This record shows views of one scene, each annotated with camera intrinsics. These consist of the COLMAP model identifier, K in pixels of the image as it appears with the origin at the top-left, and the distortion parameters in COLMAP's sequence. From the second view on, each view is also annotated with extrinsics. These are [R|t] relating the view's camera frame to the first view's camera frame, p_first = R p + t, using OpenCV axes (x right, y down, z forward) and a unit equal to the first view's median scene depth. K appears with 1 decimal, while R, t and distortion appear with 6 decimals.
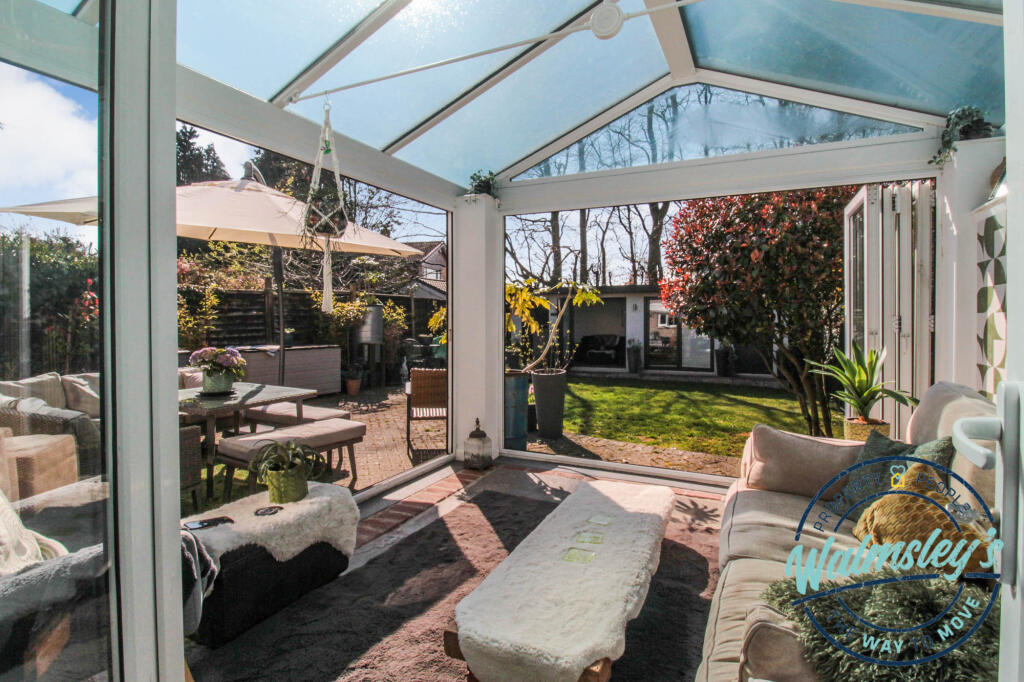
lens RADIAL K [[516.8, 0, 542.8], [0, 516.8, 336.6], [0, 0, 1]] dist [-0.004709, -0.000675]
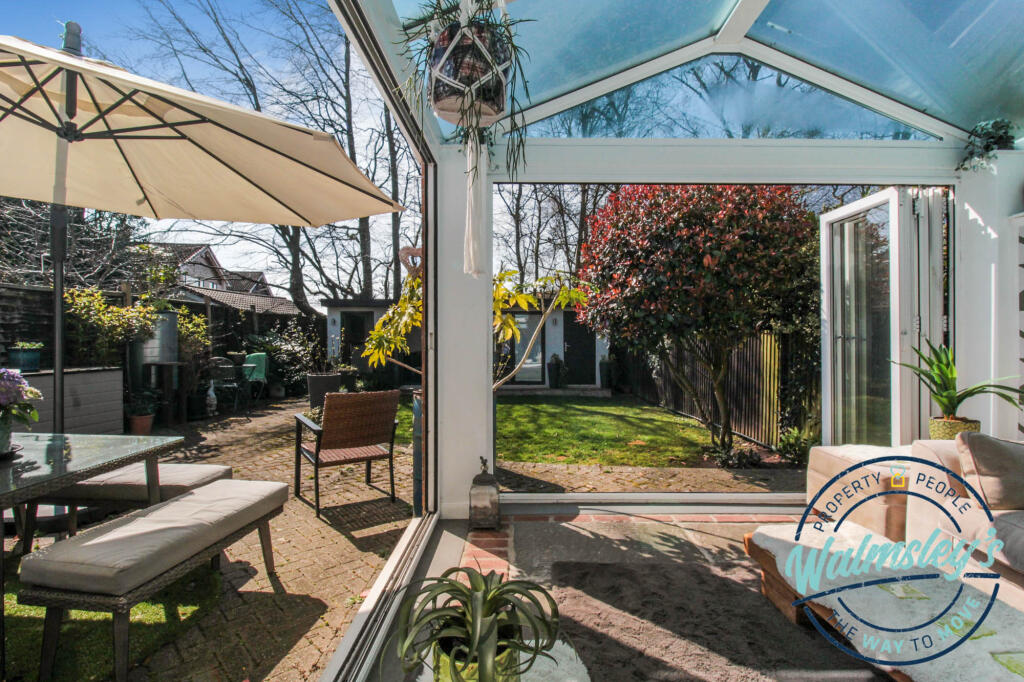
lens RADIAL K [[494.3, 0, 525.5], [0, 494.3, 343.6], [0, 0, 1]] dist [-0.004672, -0.001410]
pose [[0.908344, -0.008014, 0.418147, -0.166614], [0.017942, 0.999643, -0.019817, 0.007680], [-0.417839, 0.025503, 0.908163, 0.163669]]
